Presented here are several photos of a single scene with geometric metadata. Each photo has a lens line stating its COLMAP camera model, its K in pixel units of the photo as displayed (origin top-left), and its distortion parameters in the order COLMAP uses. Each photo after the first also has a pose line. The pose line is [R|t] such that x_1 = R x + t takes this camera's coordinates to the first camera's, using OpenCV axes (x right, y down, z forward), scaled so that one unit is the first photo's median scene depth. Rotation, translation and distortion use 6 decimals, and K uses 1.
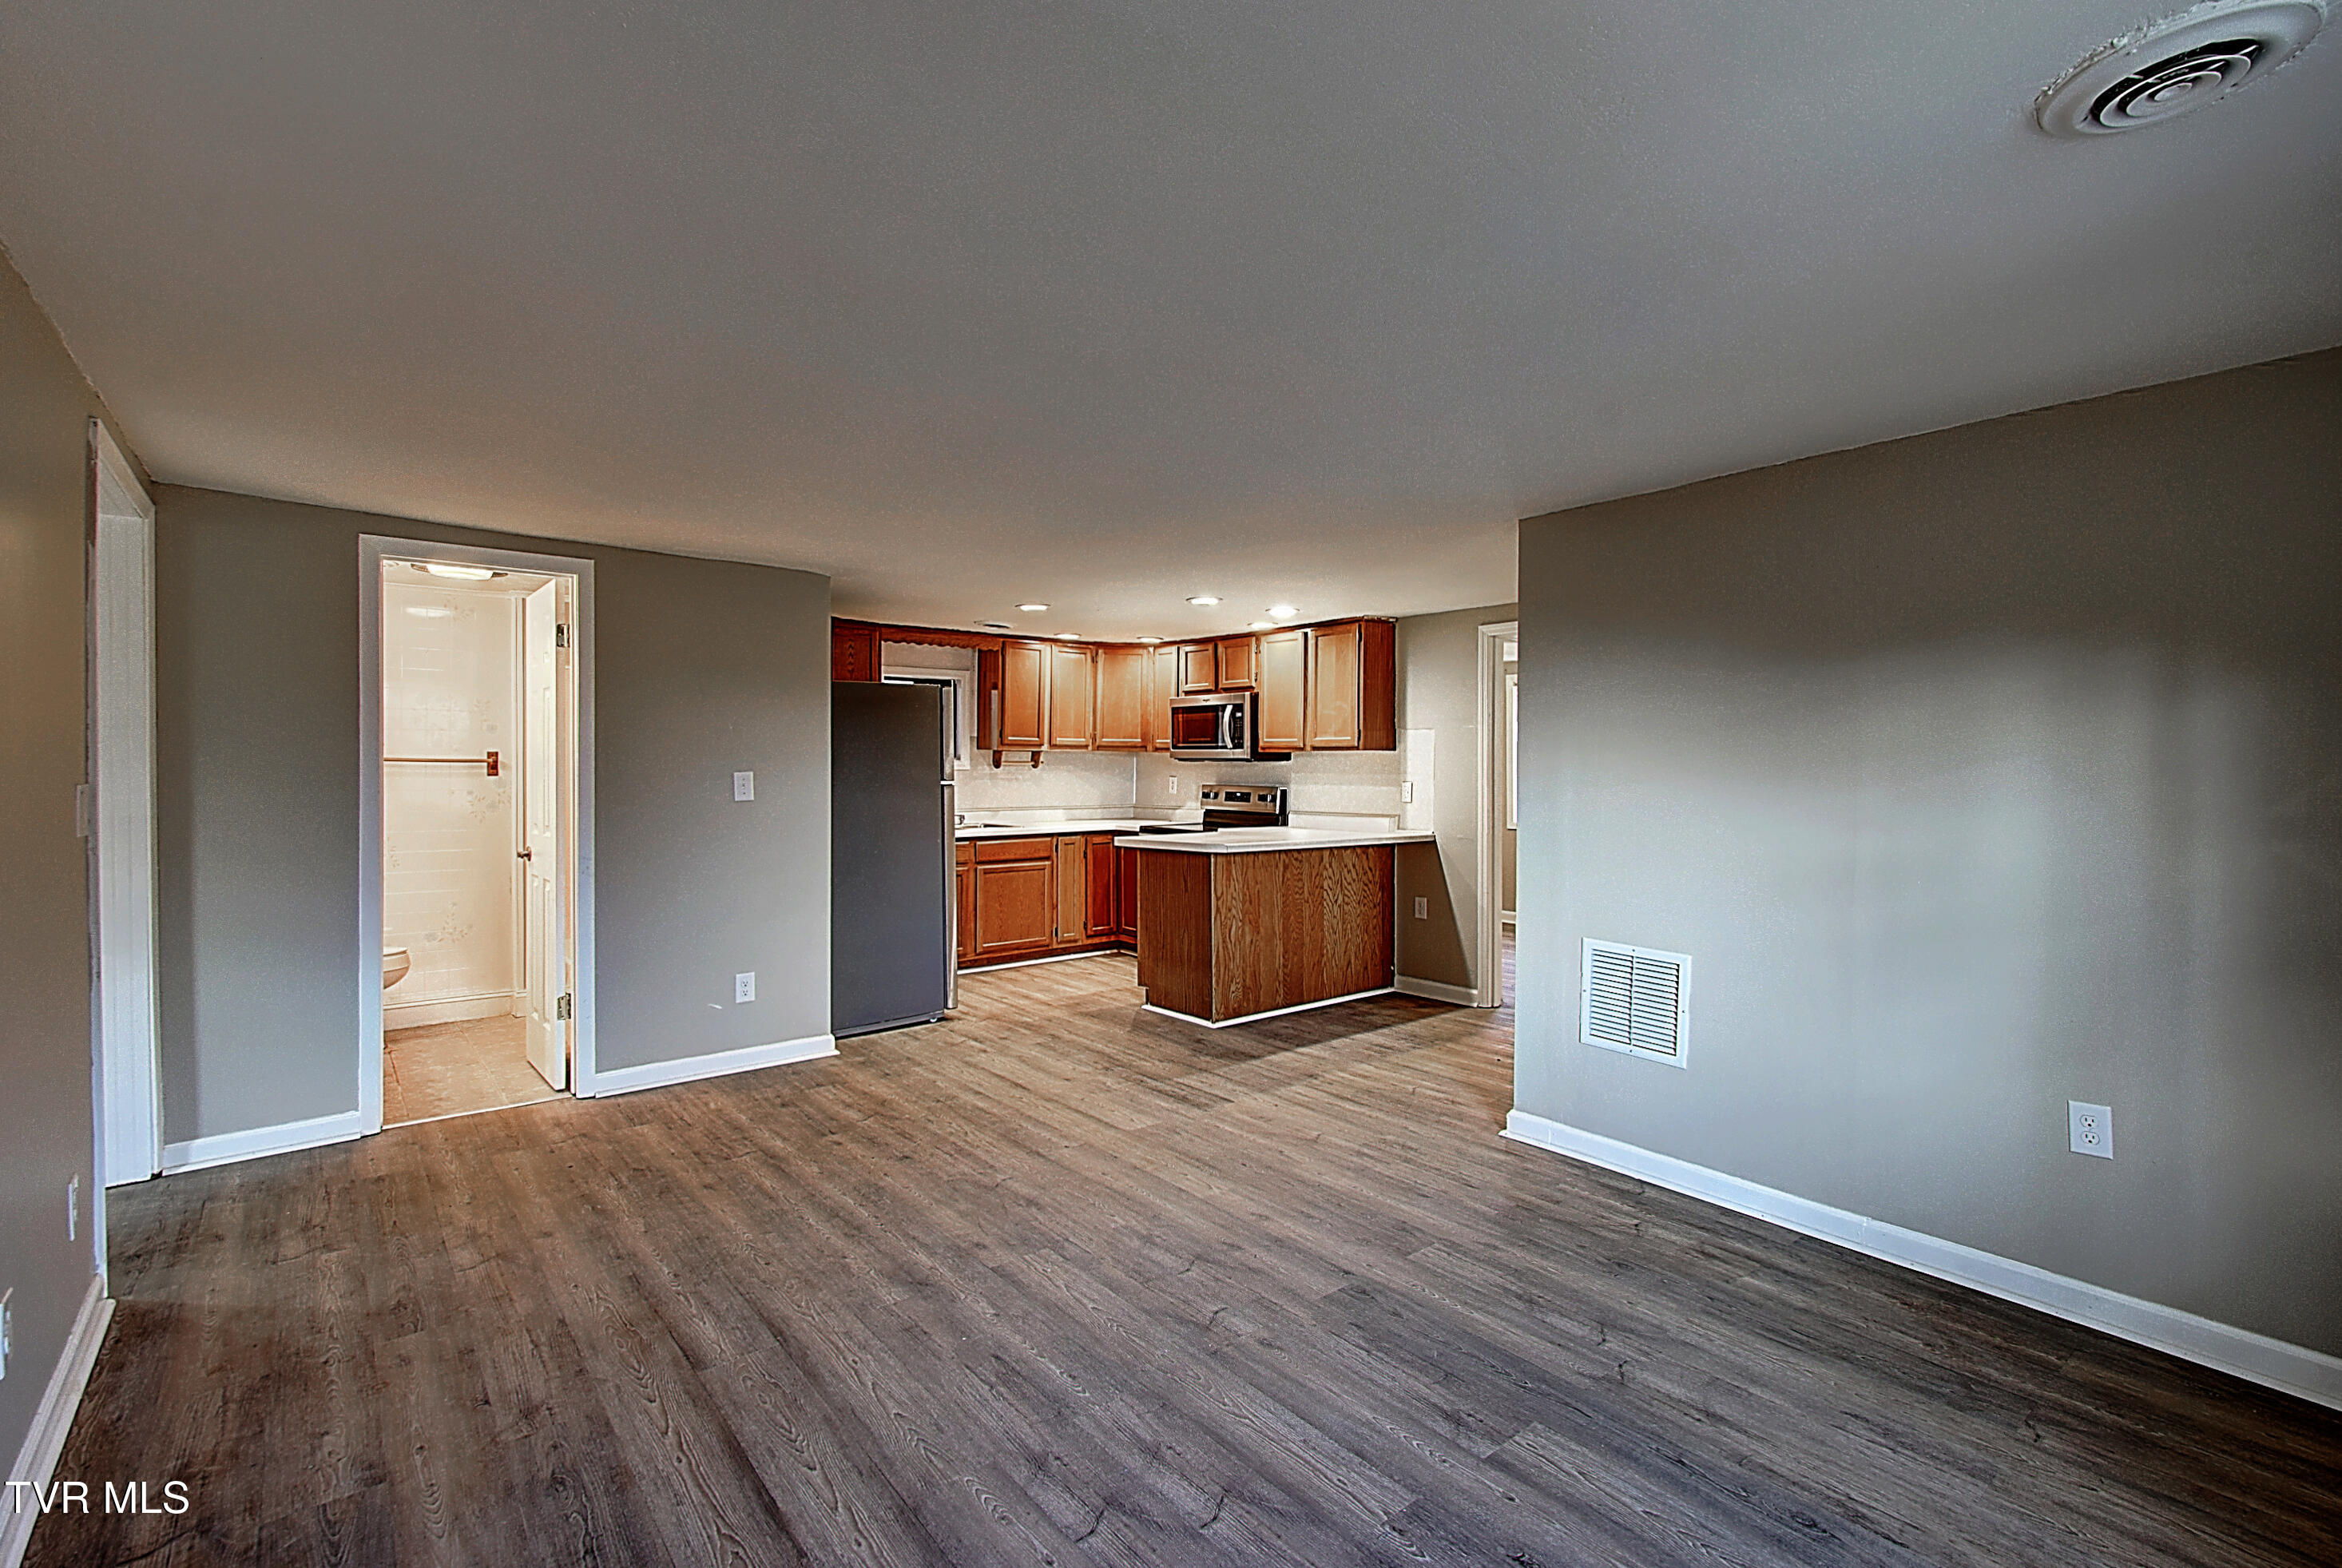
lens RADIAL K [[1049.3, 0, 1164.0], [0, 1049.3, 767.1], [0, 0, 1]] dist [-0.004805, -0.003597]
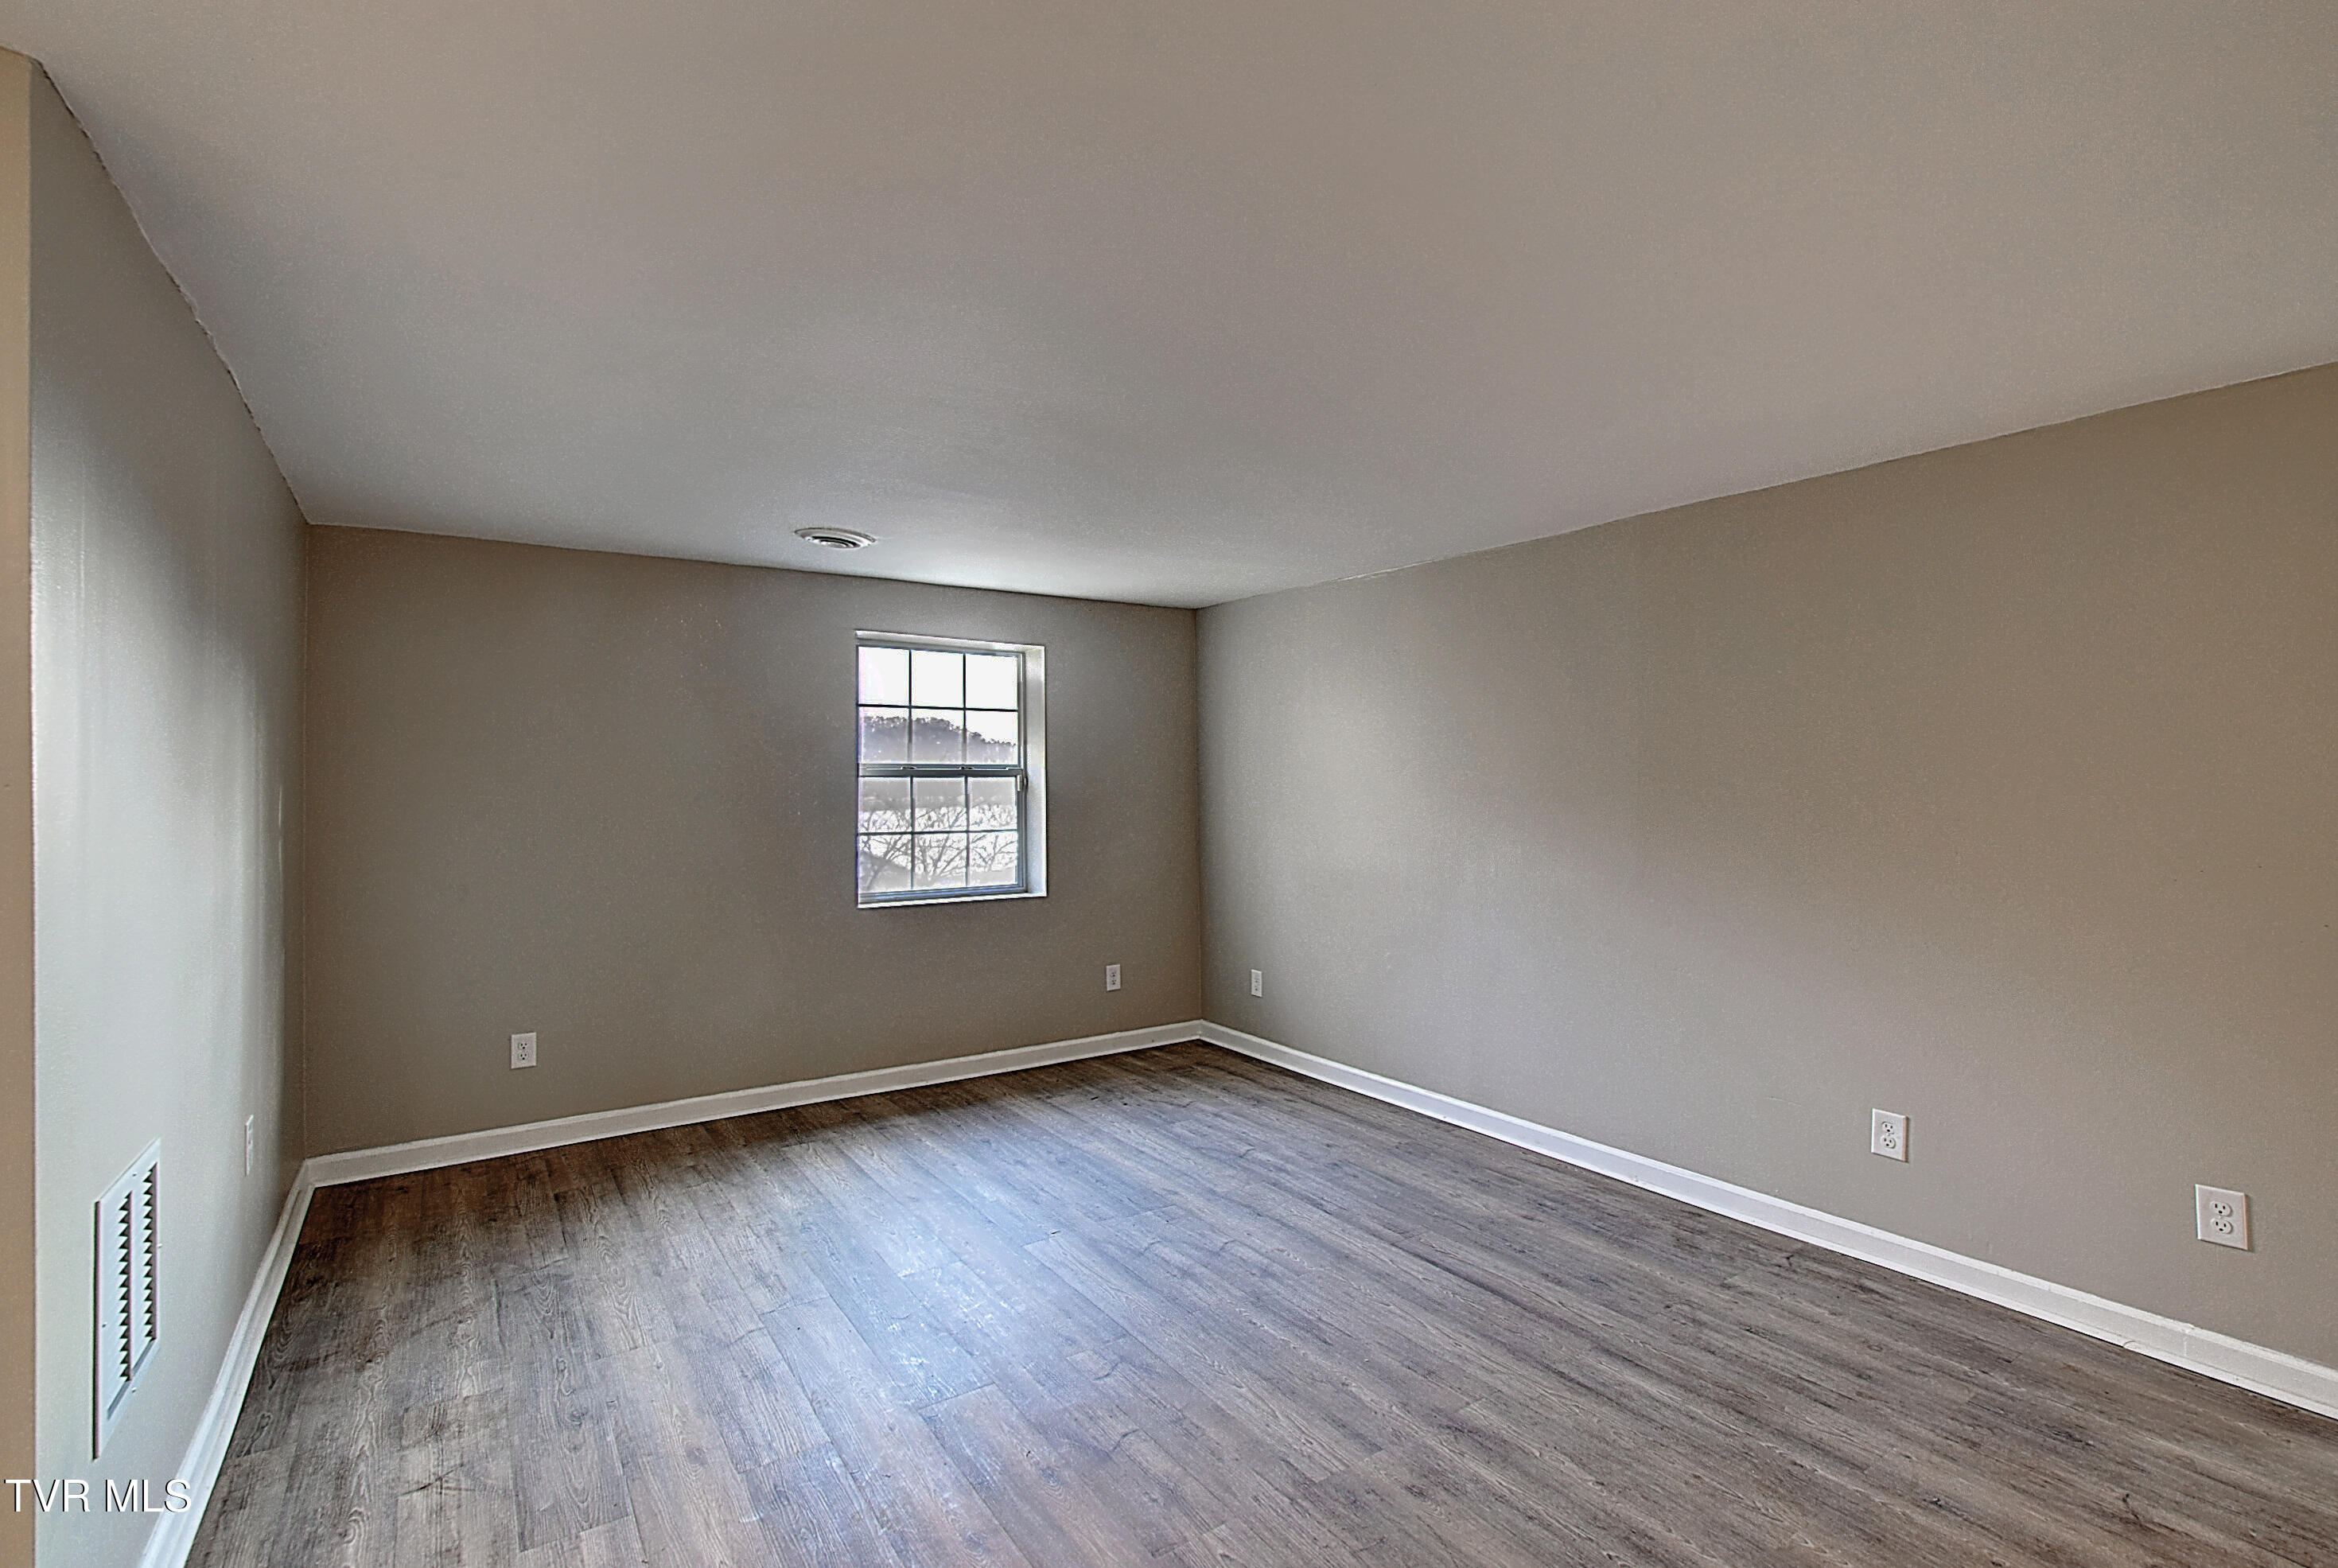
lens RADIAL K [[1047.5, 0, 1164.3], [0, 1047.5, 765.1], [0, 0, 1]] dist [-0.004805, -0.003597]
pose [[-0.996682, -0.003039, 0.081340, -0.050295], [-0.004321, 0.999869, -0.015591, -0.004814], [-0.081282, -0.015891, -0.996564, 1.310919]]
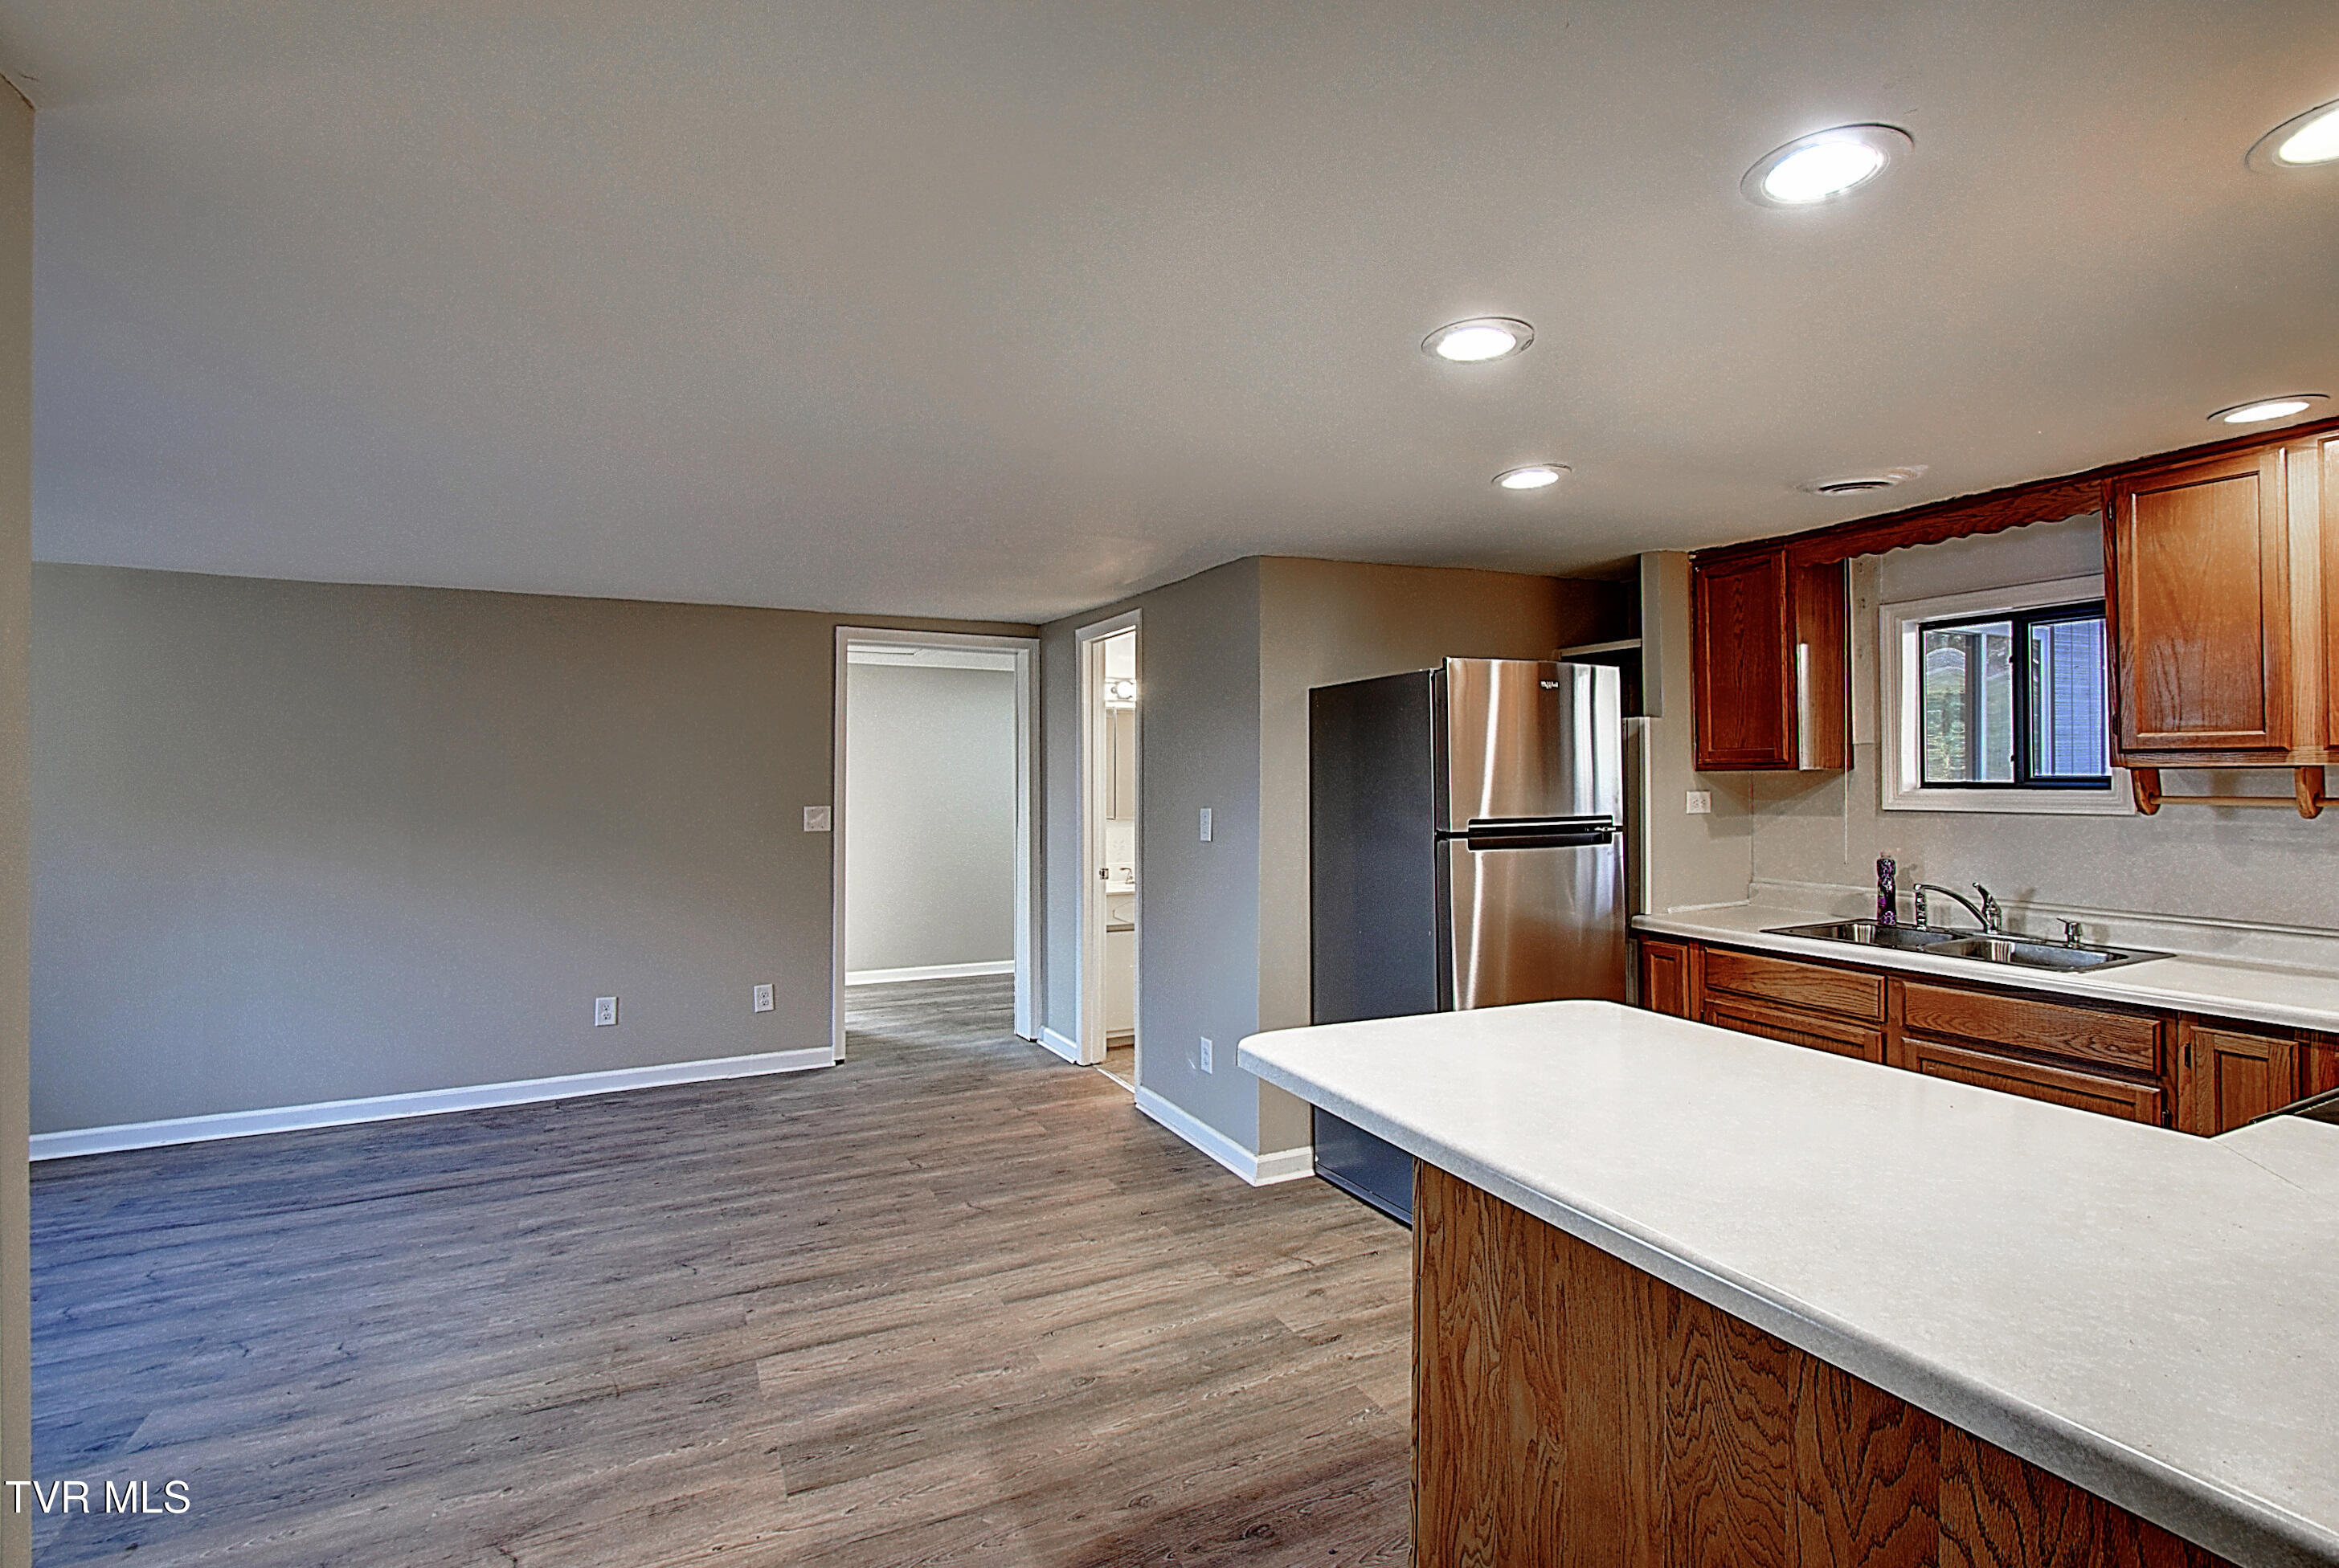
lens RADIAL K [[1047.8, 0, 1151.0], [0, 1047.8, 770.8], [0, 0, 1]] dist [-0.004805, -0.003597]
pose [[-0.226700, -0.004642, -0.973954, 0.573564], [0.003222, 0.999980, -0.005516, -0.027960], [0.973959, -0.004389, -0.226680, 1.424738]]
